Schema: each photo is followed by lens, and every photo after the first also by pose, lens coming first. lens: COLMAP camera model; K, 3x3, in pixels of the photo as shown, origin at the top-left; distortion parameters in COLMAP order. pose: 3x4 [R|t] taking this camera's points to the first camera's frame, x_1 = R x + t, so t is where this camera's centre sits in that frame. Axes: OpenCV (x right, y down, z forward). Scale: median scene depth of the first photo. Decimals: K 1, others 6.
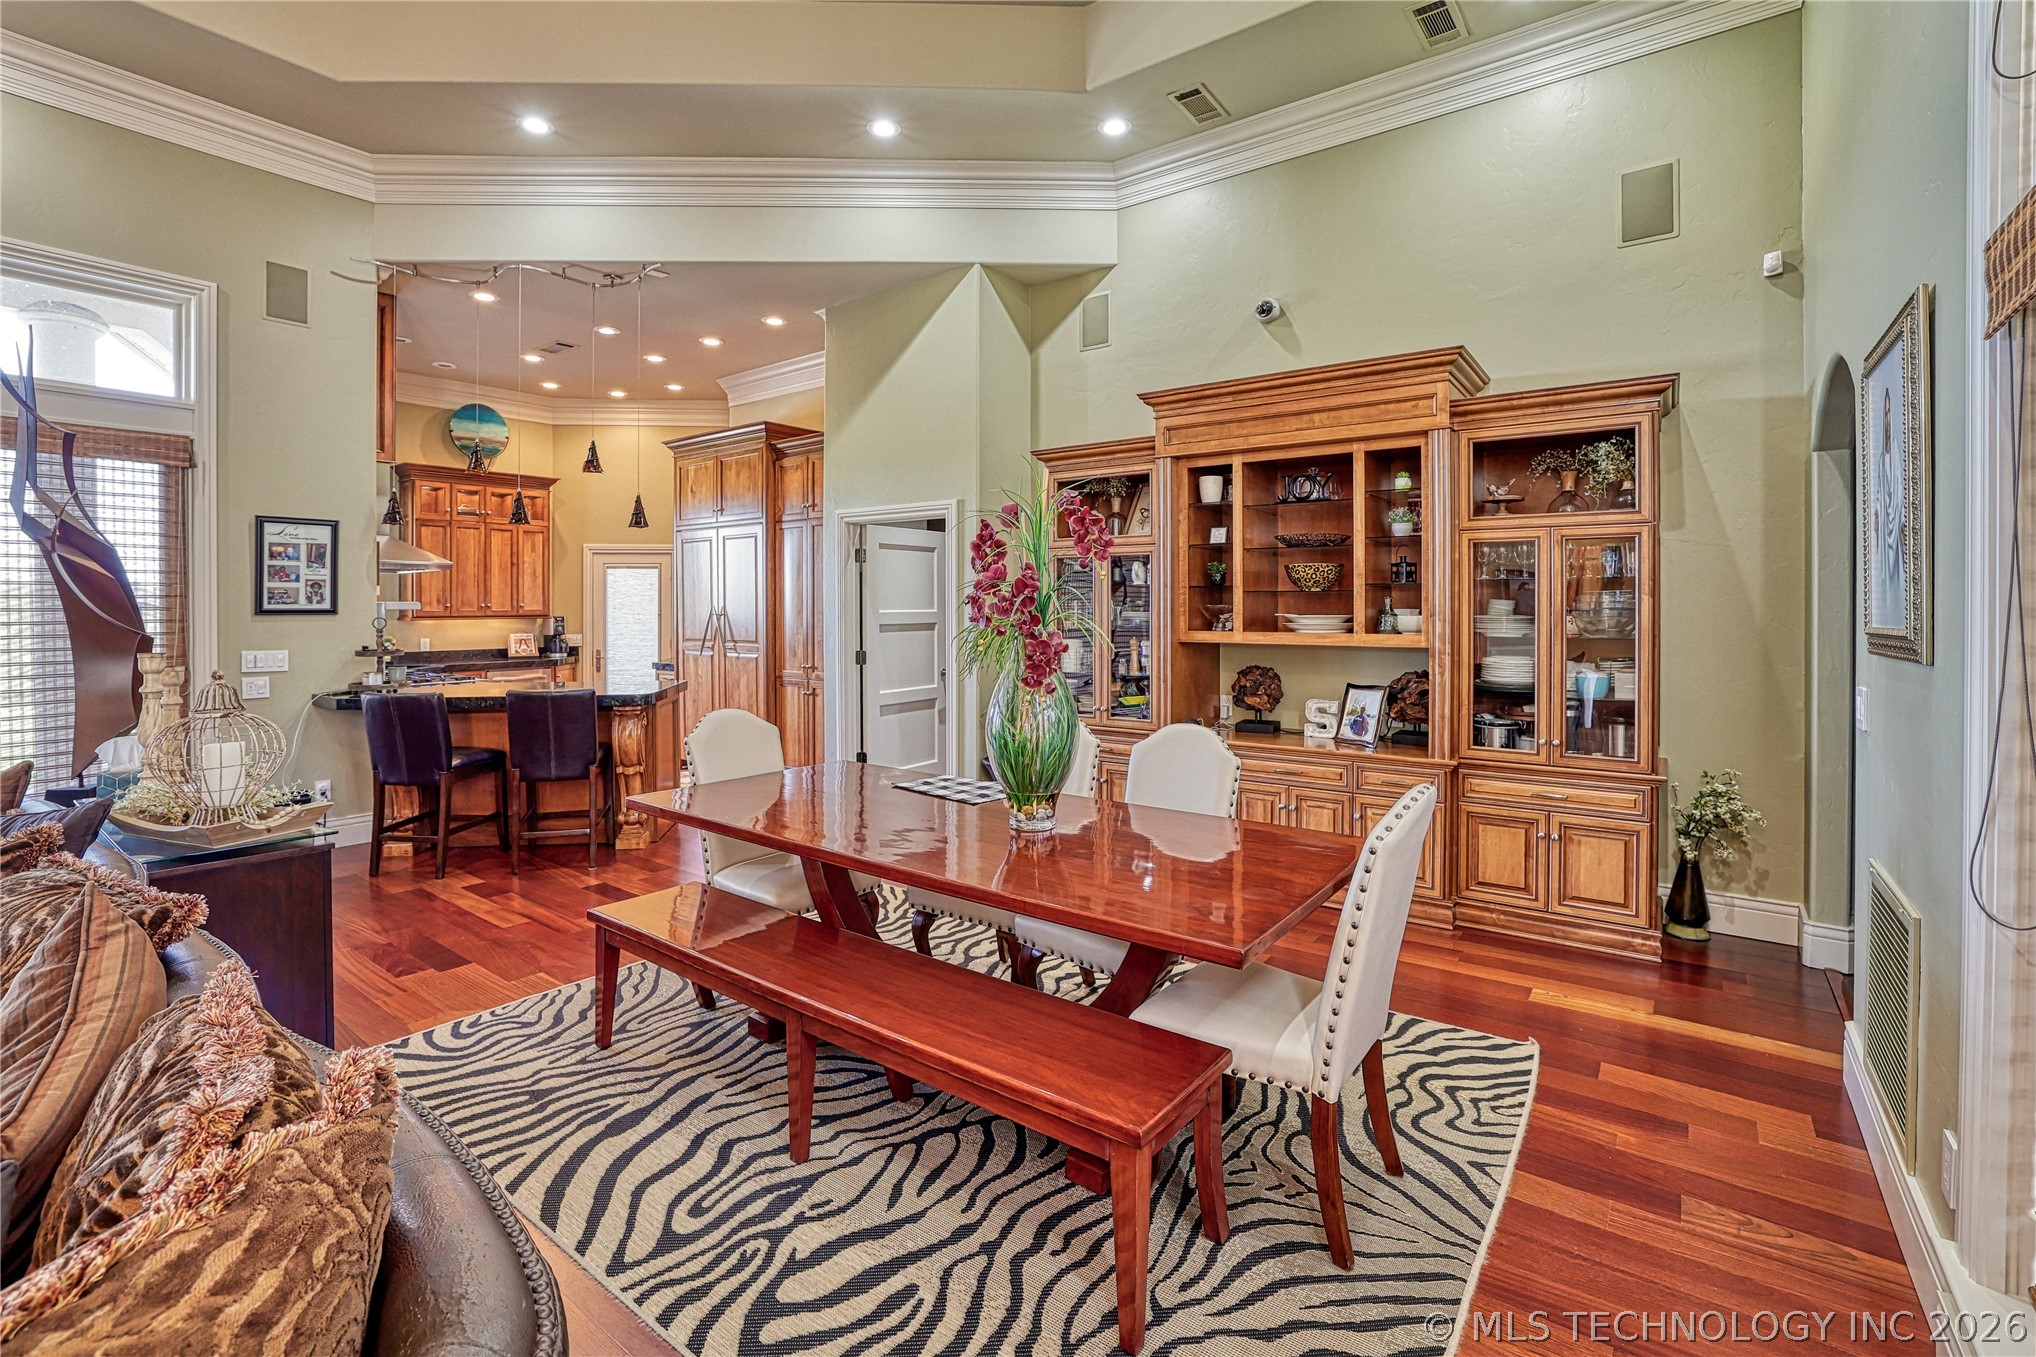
lens RADIAL K [[916.0, 0, 1027.5], [0, 916.0, 611.6], [0, 0, 1]] dist [-0.043113, 0.012267]
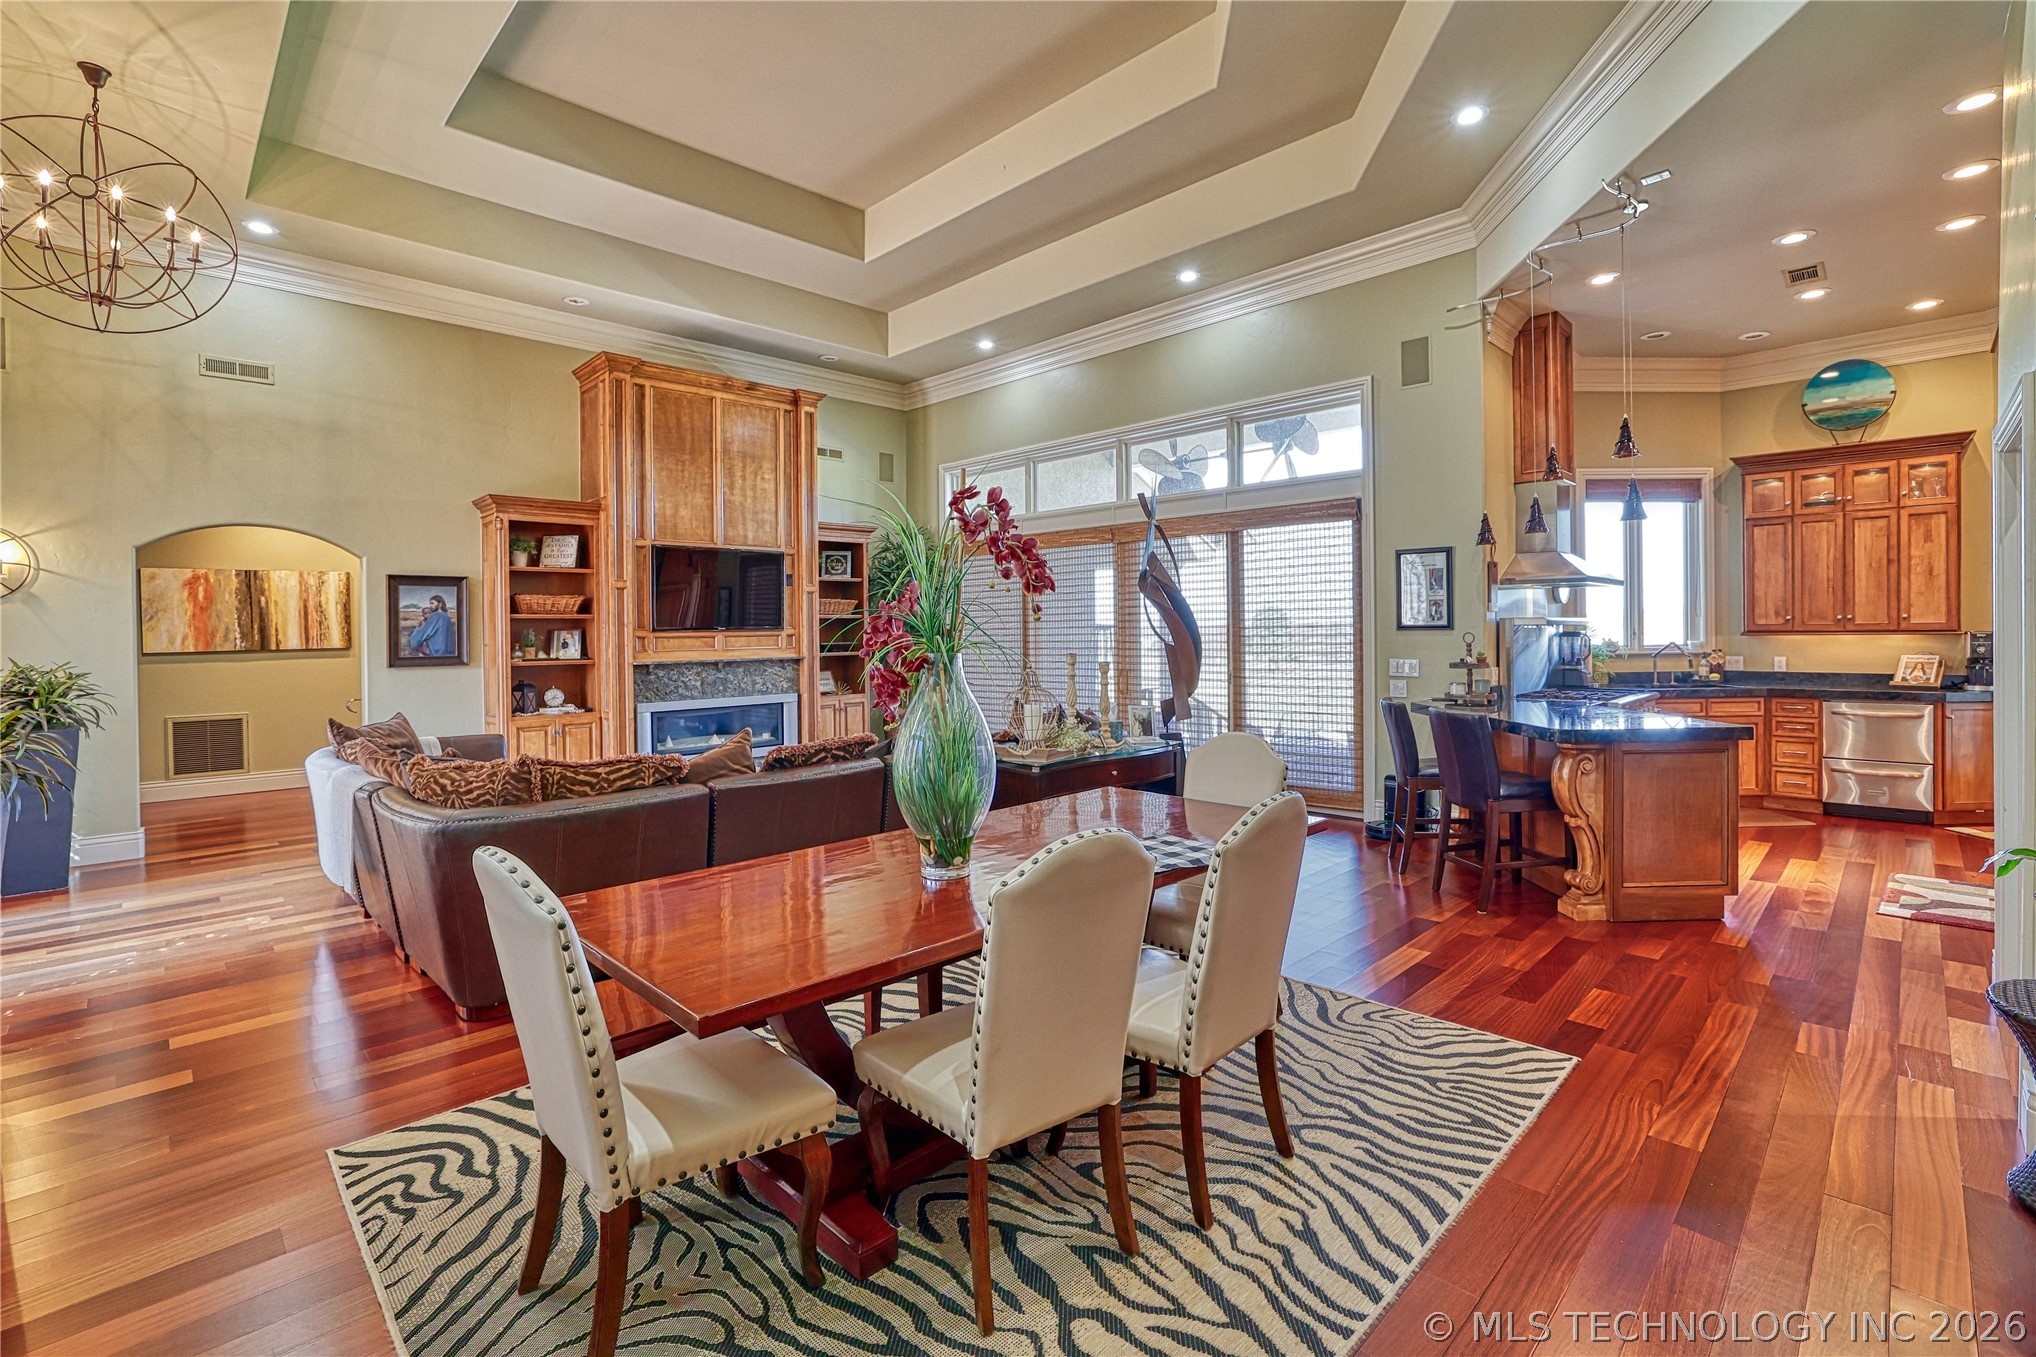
lens RADIAL K [[916.0, 0, 1007.0], [0, 916.0, 636.3], [0, 0, 1]] dist [-0.043113, 0.012267]
pose [[-0.153130, 0.018914, -0.988025, 0.480144], [0.004436, 0.999820, 0.018452, -0.013026], [0.988196, -0.001557, -0.153186, 0.645821]]
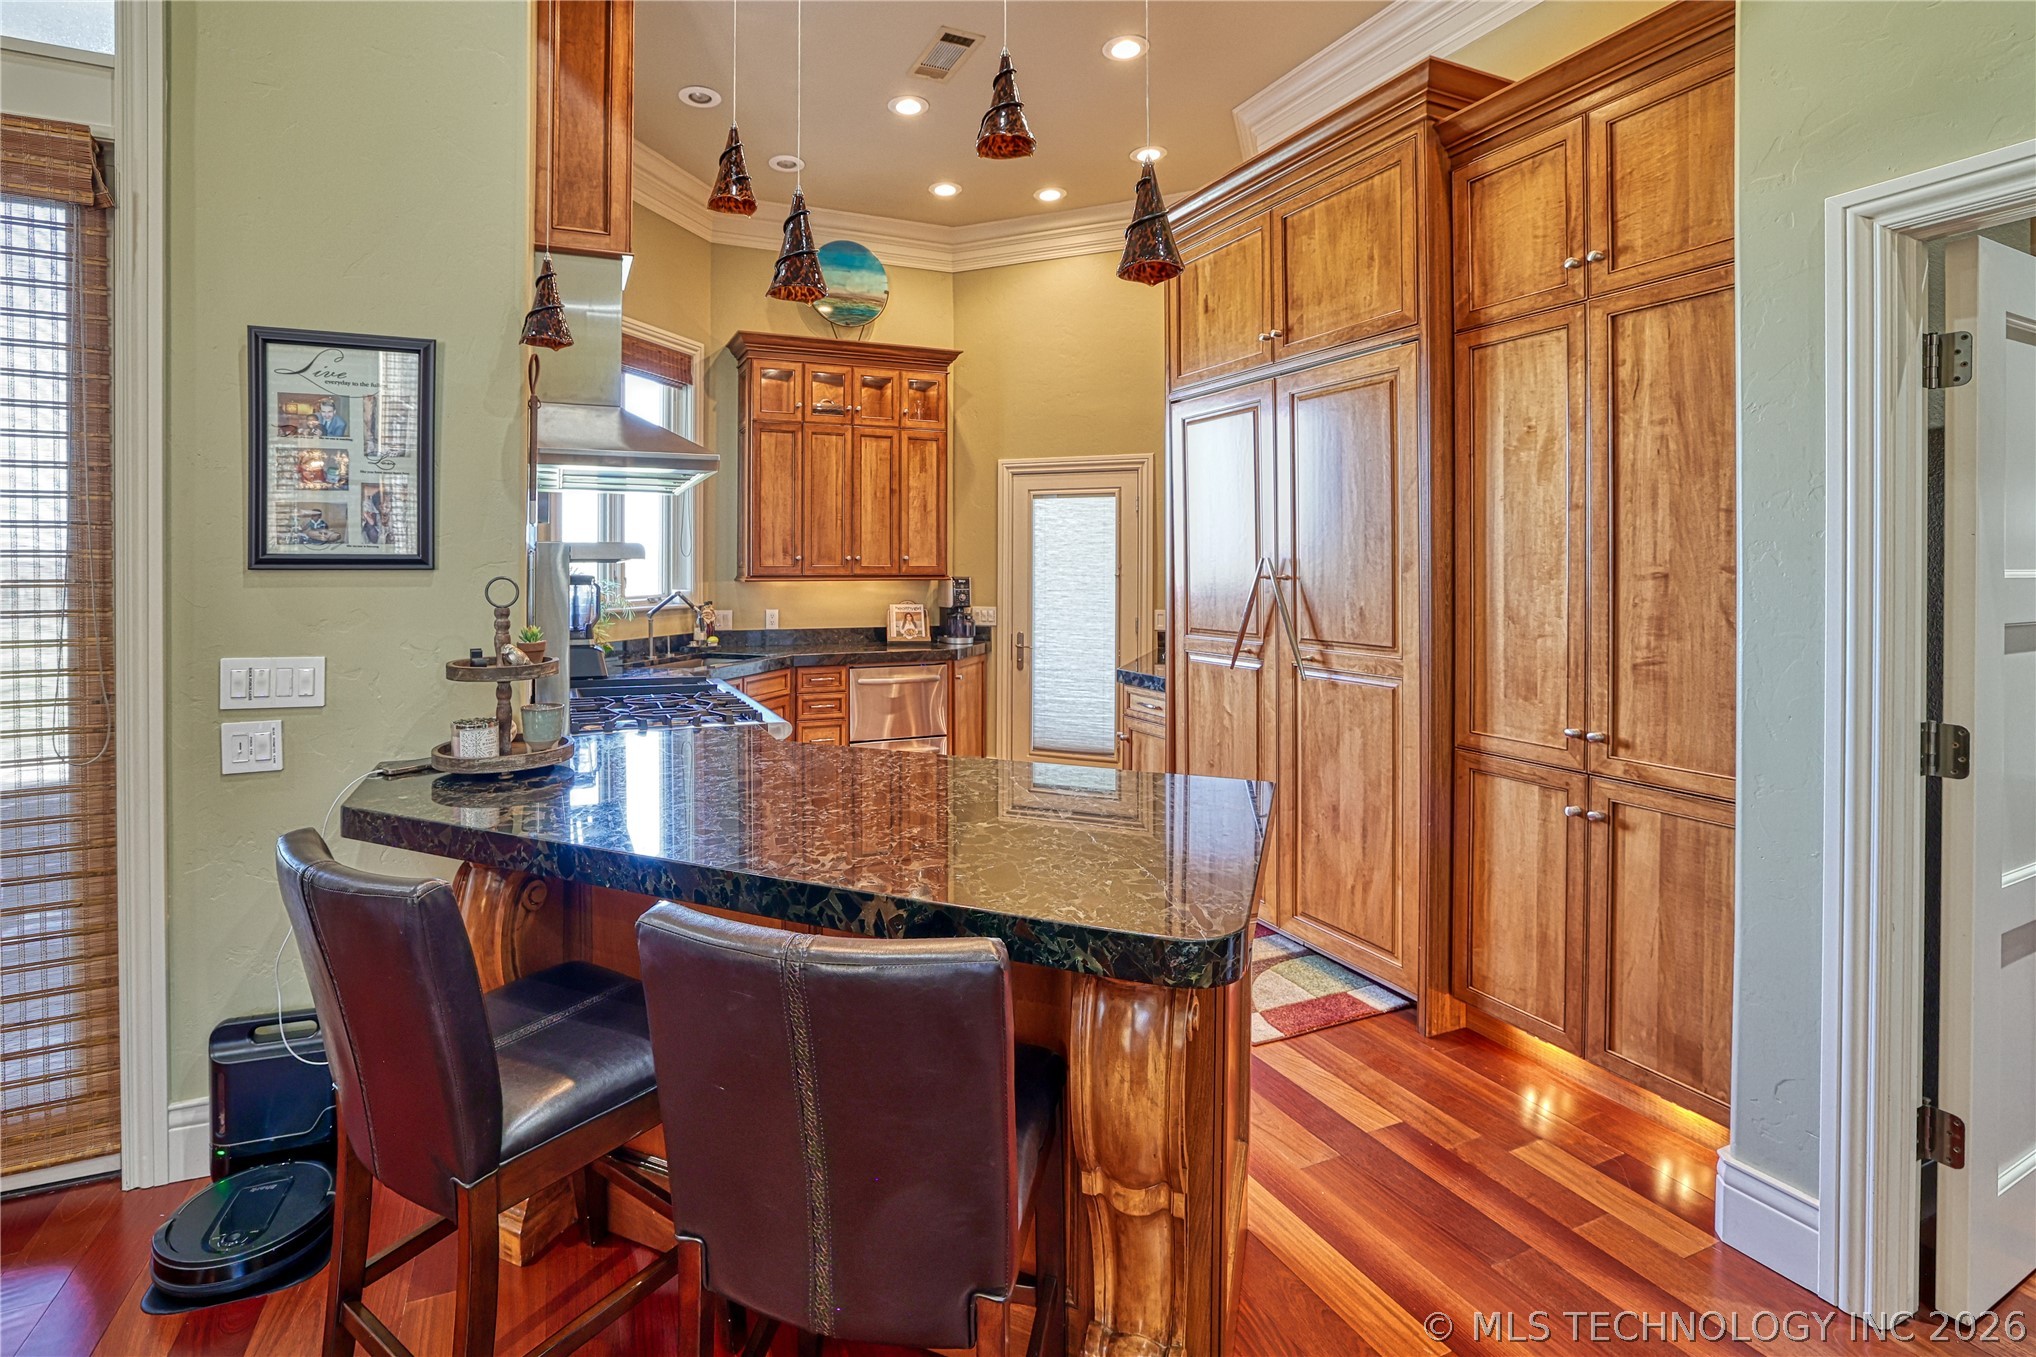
lens RADIAL K [[916.0, 0, 931.8], [0, 916.0, 572.1], [0, 0, 1]] dist [-0.043113, 0.012267]
pose [[0.859327, 0.006801, -0.511381, -0.377499], [-0.007174, 0.999973, 0.001245, 0.002285], [0.511376, 0.002599, 0.859353, 0.796079]]
